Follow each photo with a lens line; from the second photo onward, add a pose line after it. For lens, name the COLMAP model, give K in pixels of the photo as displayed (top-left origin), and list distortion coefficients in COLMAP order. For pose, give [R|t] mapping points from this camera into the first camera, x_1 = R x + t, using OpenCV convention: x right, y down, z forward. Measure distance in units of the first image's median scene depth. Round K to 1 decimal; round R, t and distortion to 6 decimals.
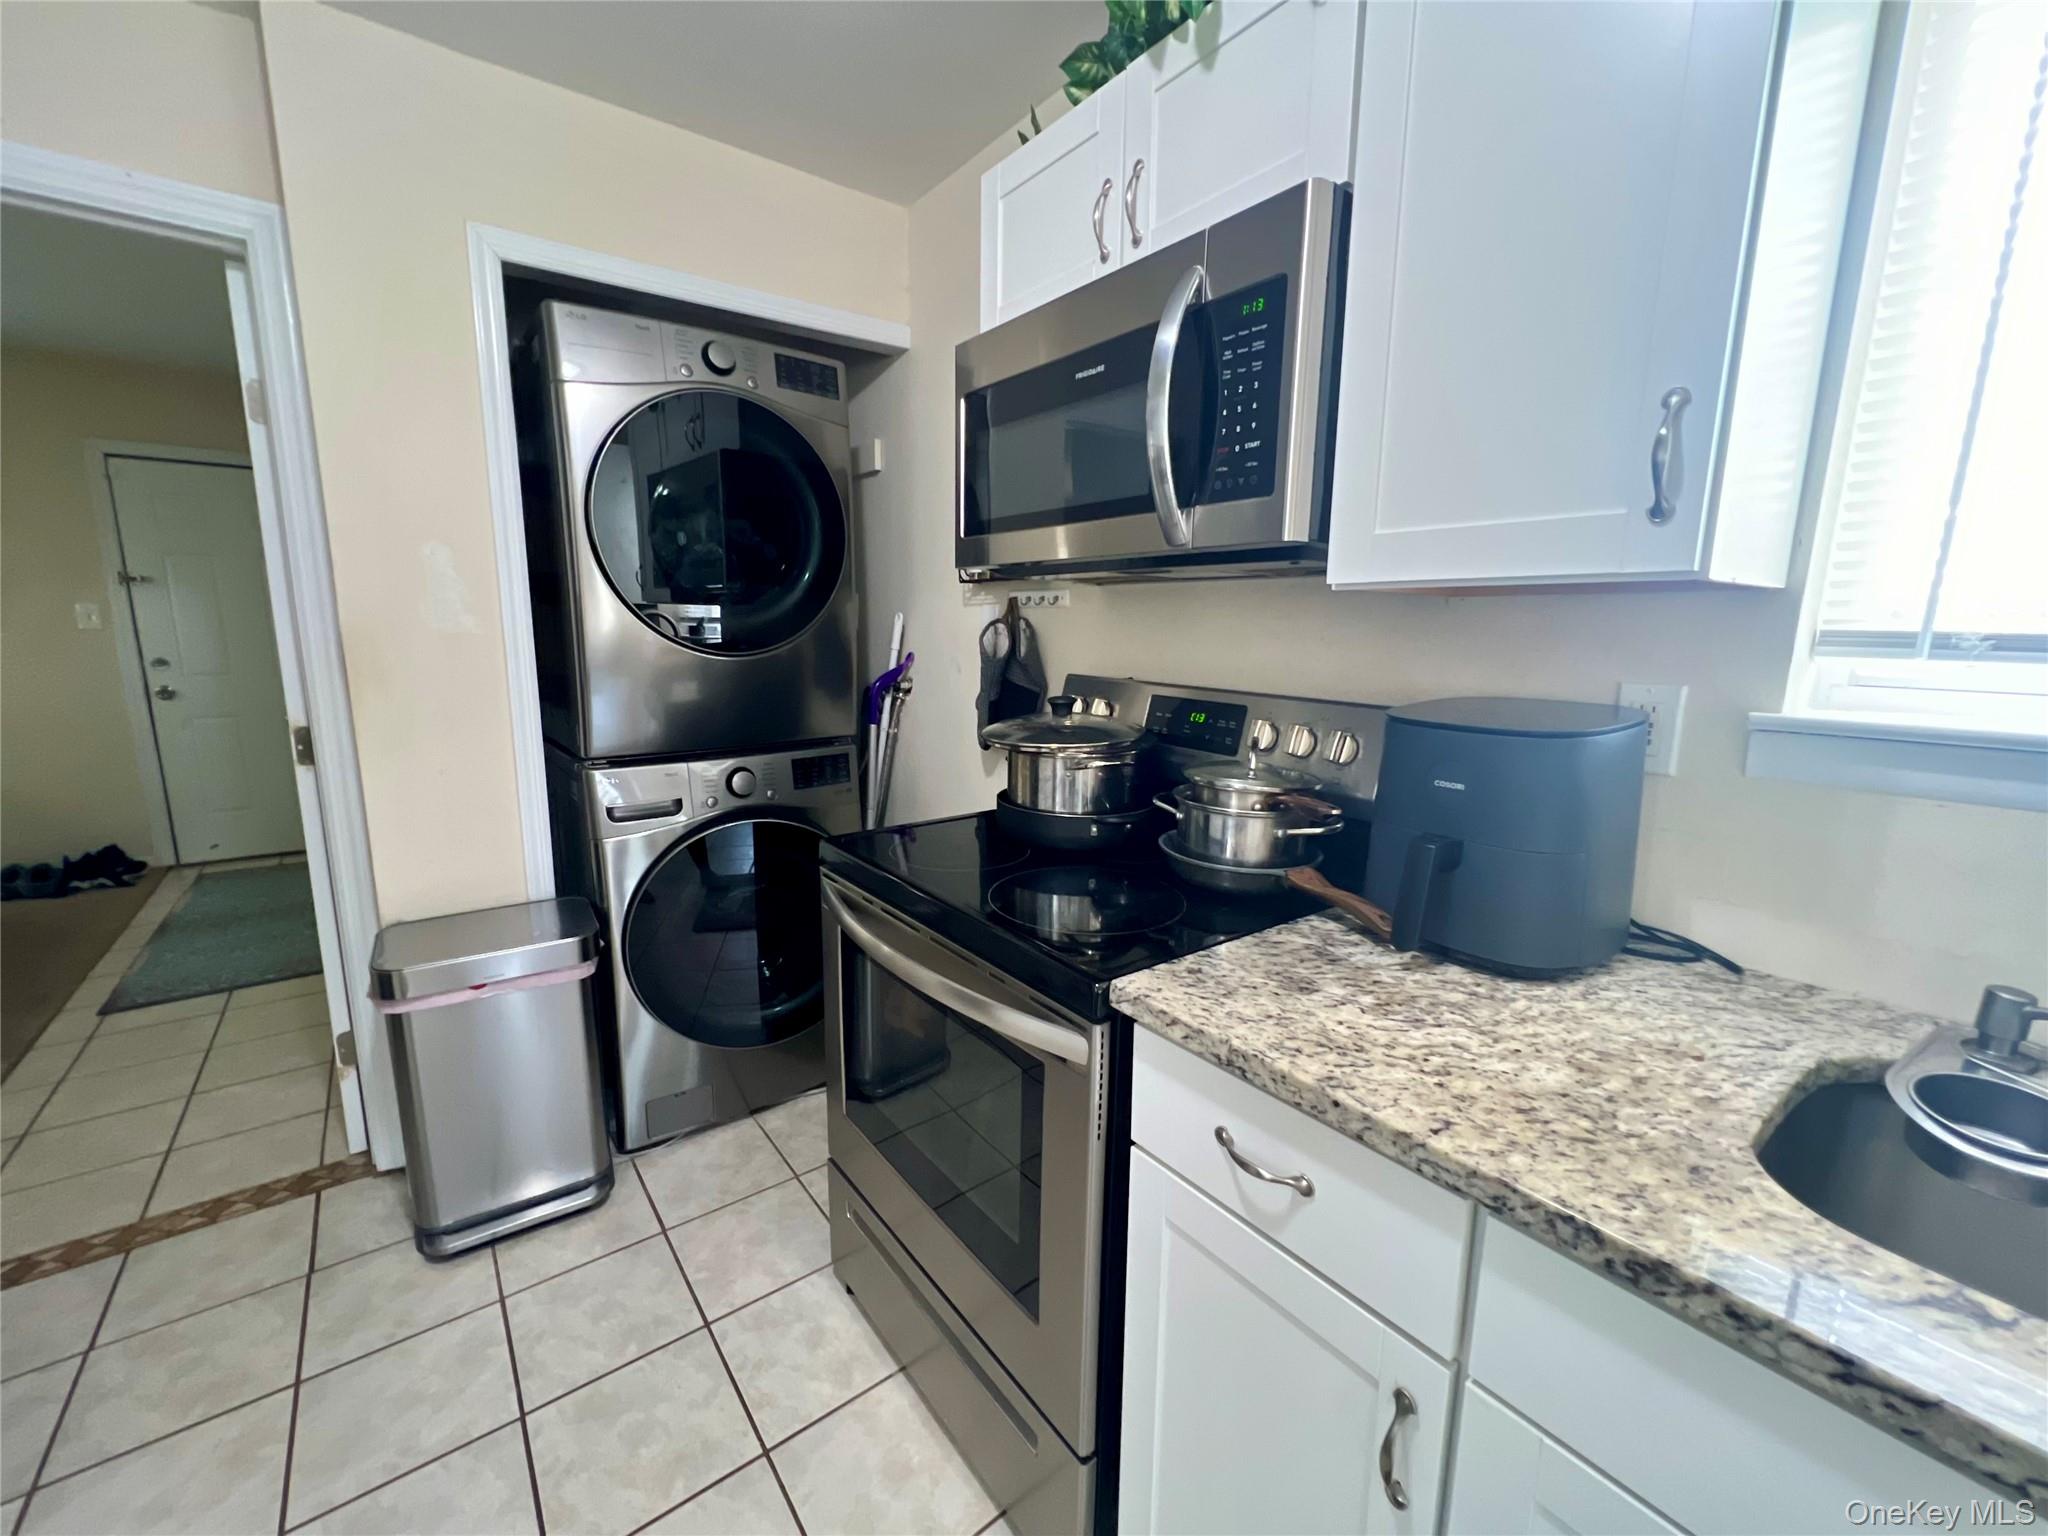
lens RADIAL K [[825.0, 0, 1012.8], [0, 825.0, 772.0], [0, 0, 1]] dist [-0.002039, 0.000011]
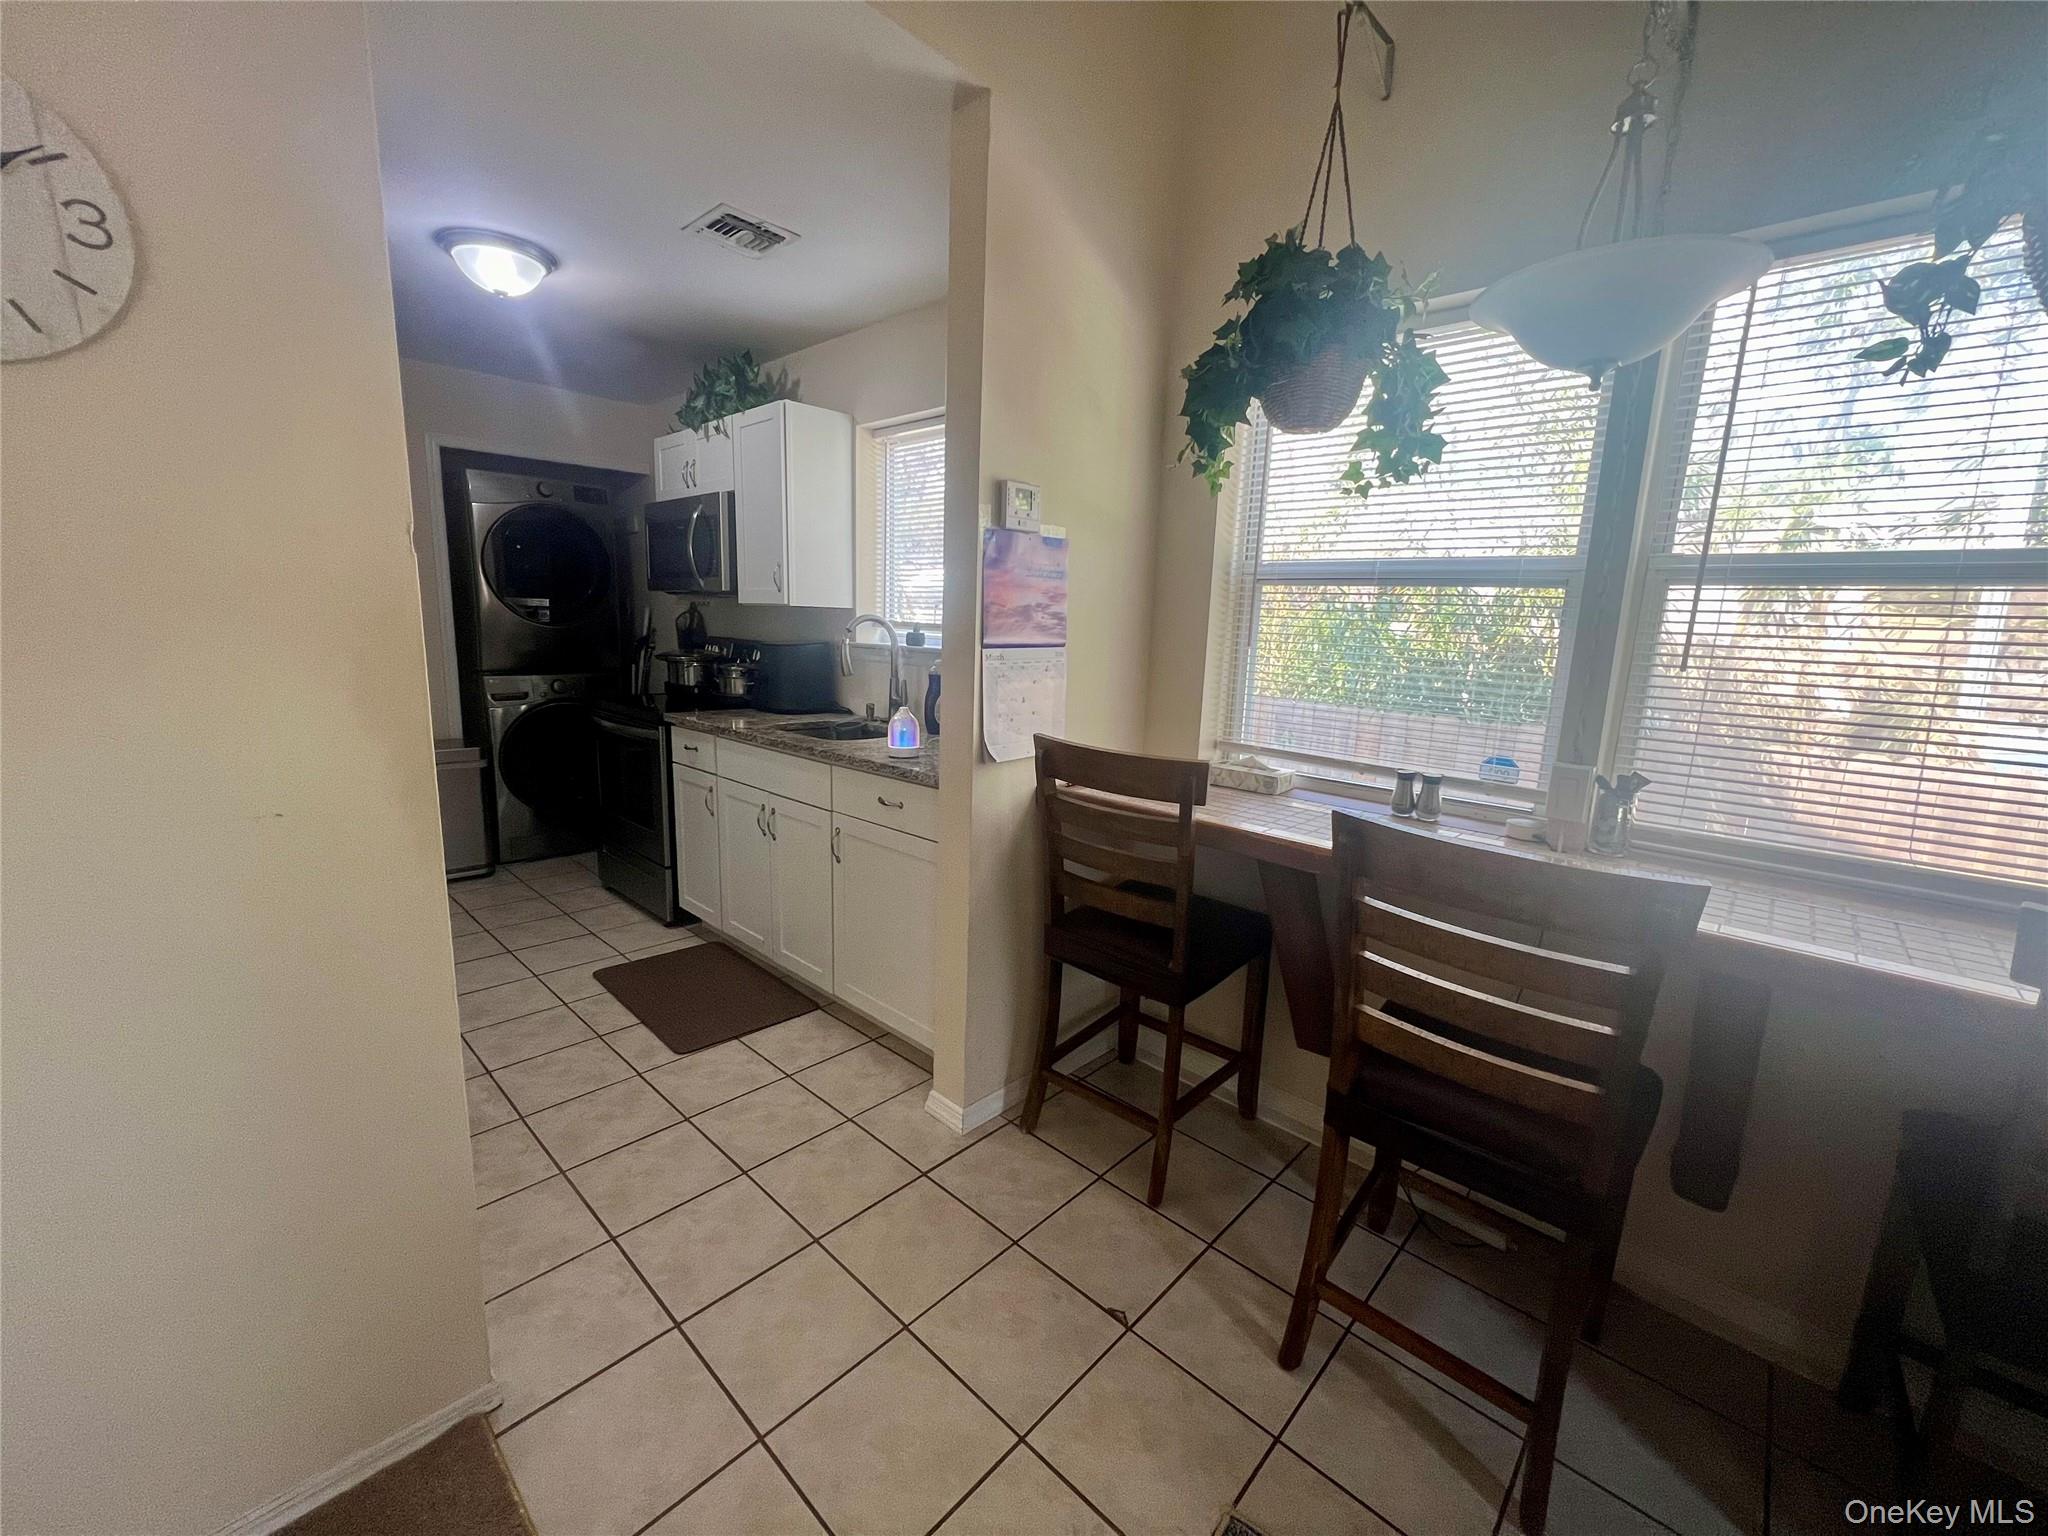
lens RADIAL K [[825.0, 0, 1021.5], [0, 825.0, 772.6], [0, 0, 1]] dist [-0.002039, 0.000011]
pose [[0.984999, -0.006525, 0.172439, 0.660273], [0.005871, 0.999973, 0.004305, 0.325990], [-0.172463, -0.003228, 0.985011, -1.790045]]
